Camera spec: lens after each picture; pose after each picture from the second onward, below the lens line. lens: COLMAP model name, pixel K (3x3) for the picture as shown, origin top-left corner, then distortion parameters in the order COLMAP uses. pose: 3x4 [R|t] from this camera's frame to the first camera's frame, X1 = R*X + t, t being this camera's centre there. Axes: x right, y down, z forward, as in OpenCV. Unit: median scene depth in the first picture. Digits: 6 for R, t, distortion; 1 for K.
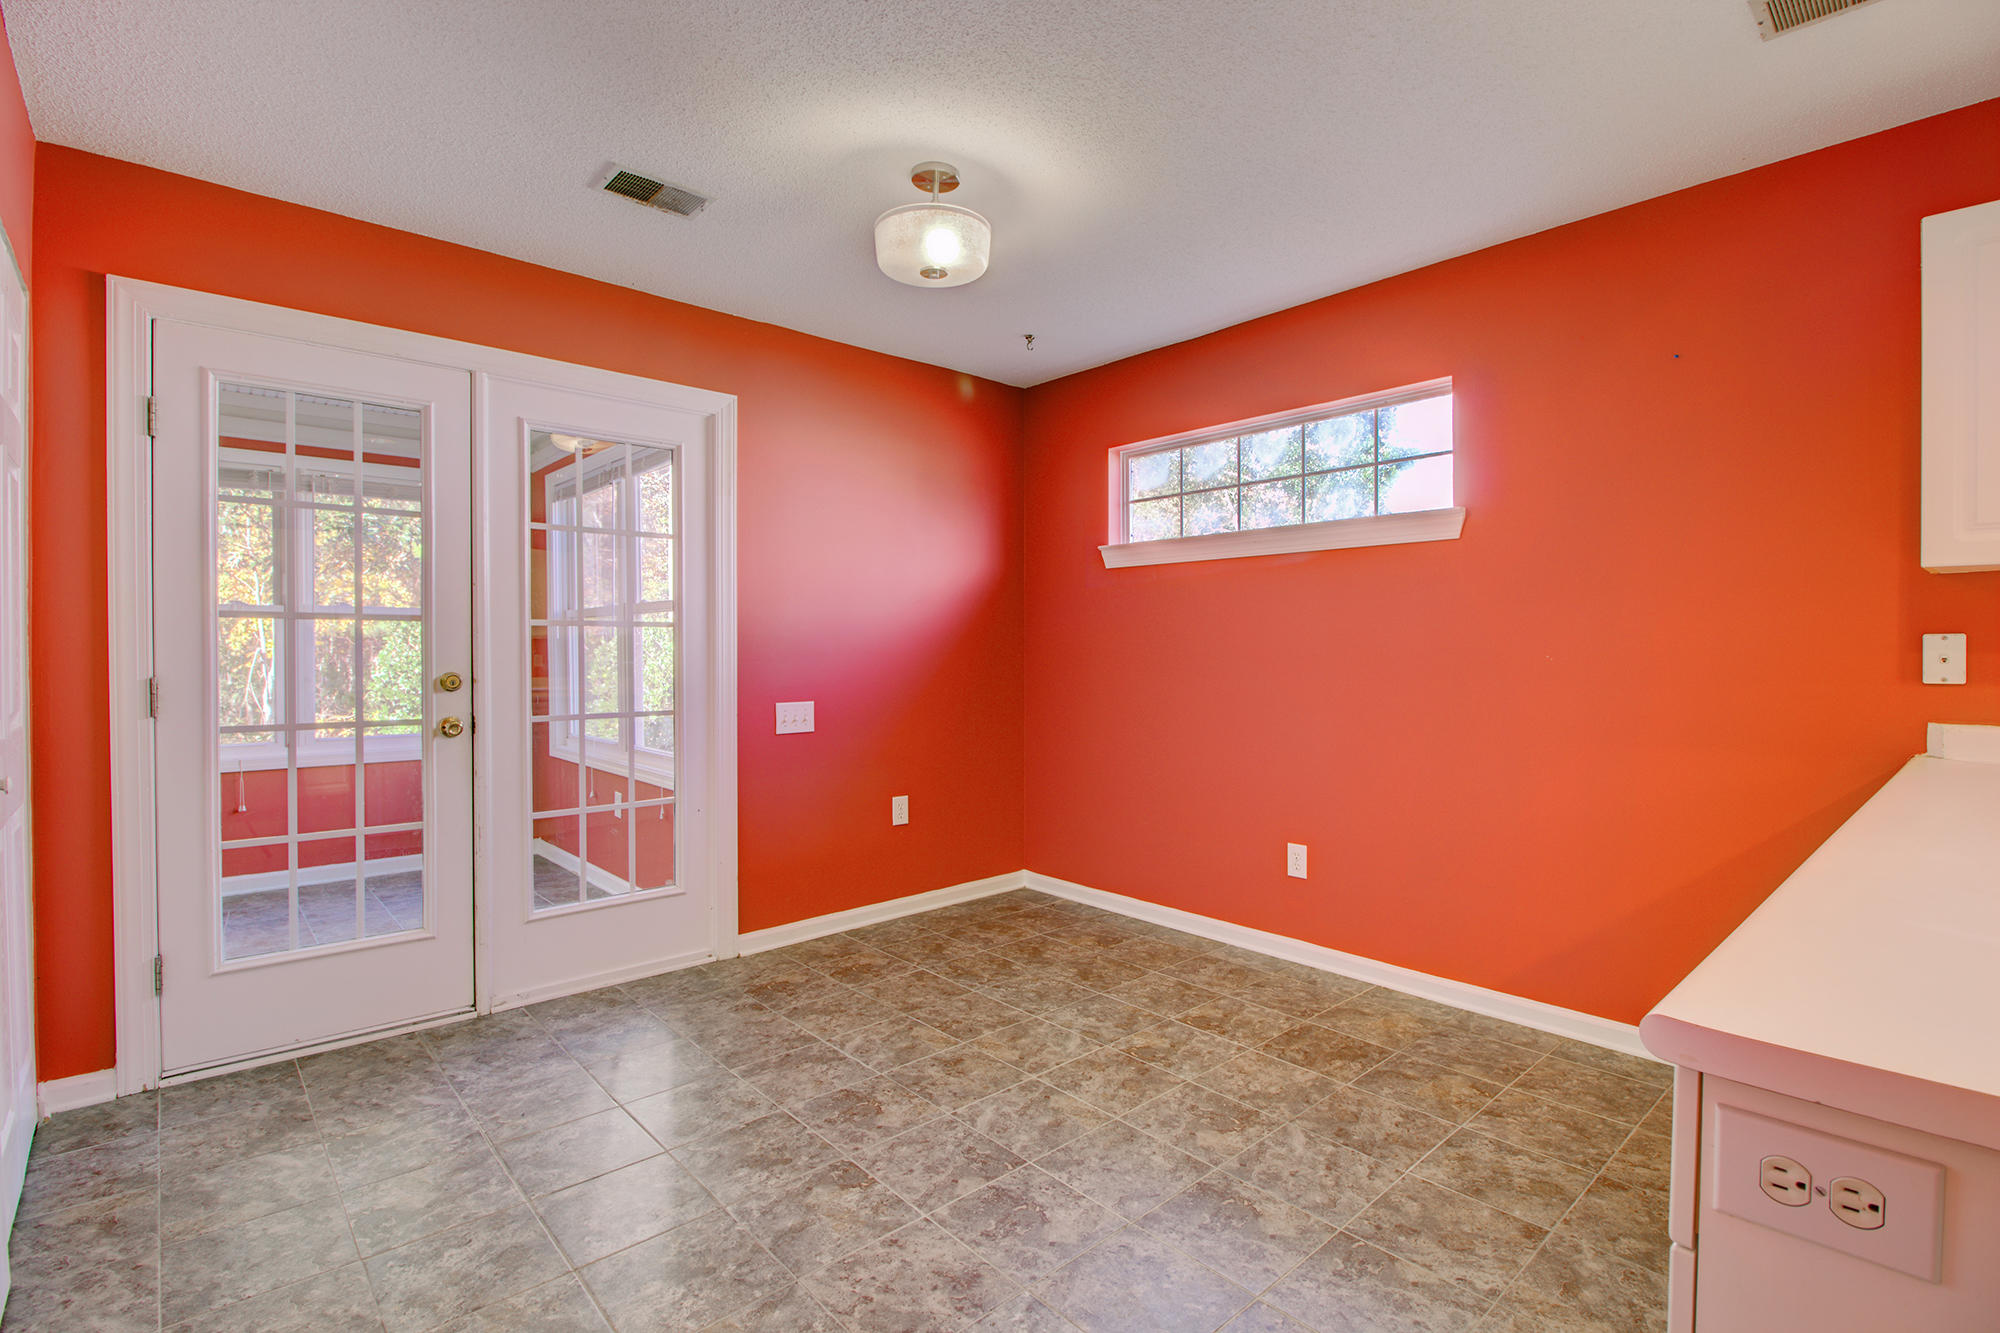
lens RADIAL K [[926.4, 0, 1020.4], [0, 926.4, 668.1], [0, 0, 1]] dist [0.021583, -0.010860]
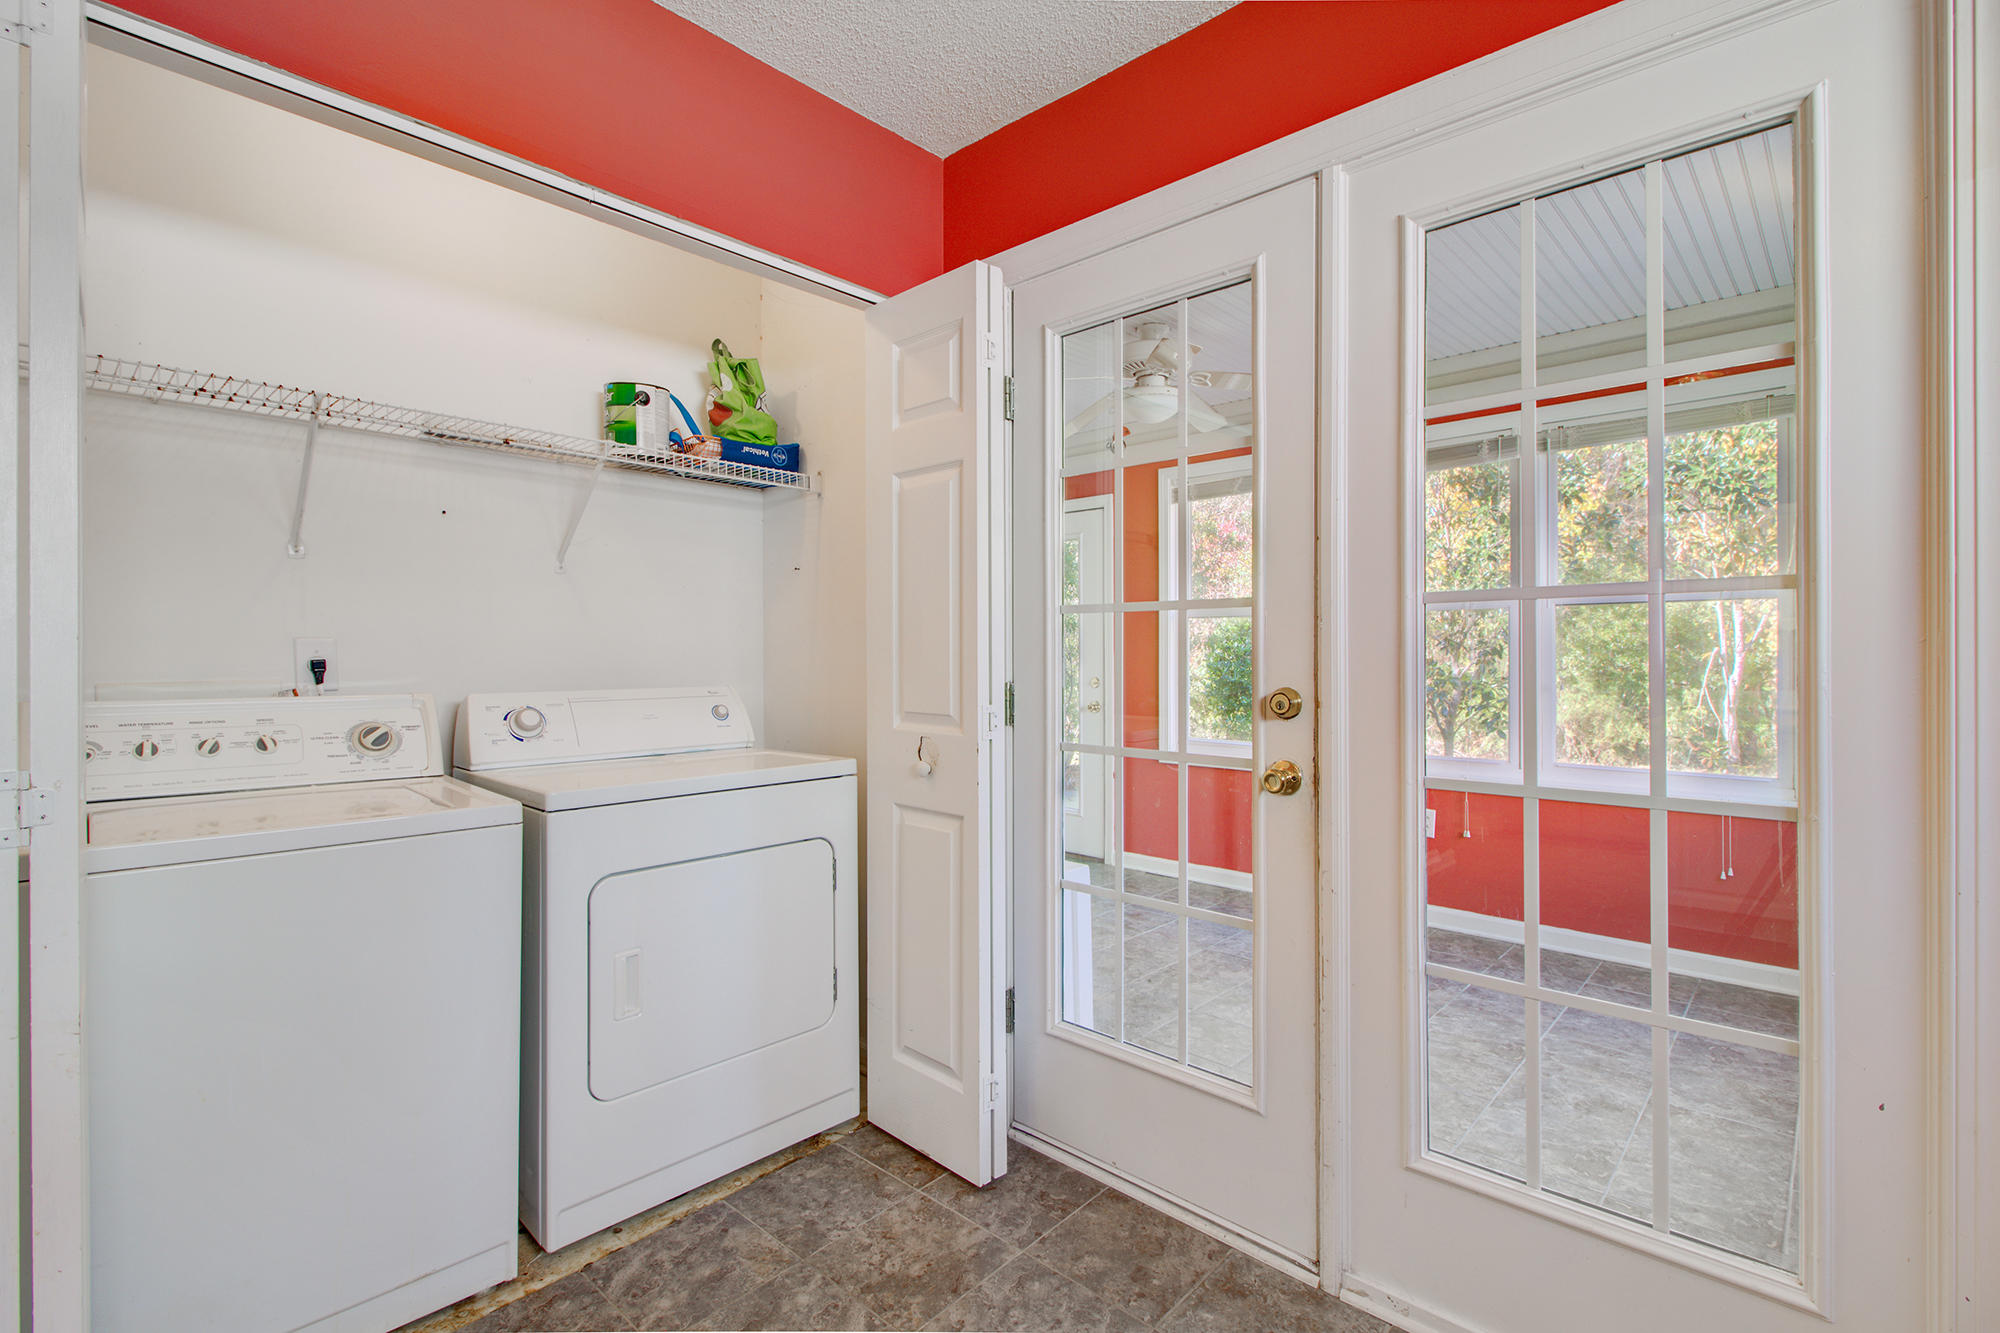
lens RADIAL K [[926.4, 0, 976.8], [0, 926.4, 657.3], [0, 0, 1]] dist [0.021583, -0.010860]
pose [[0.095730, 0.010481, -0.995352, -0.030970], [-0.023145, 0.999698, 0.008301, -0.015070], [0.995138, 0.022243, 0.095944, 0.722450]]
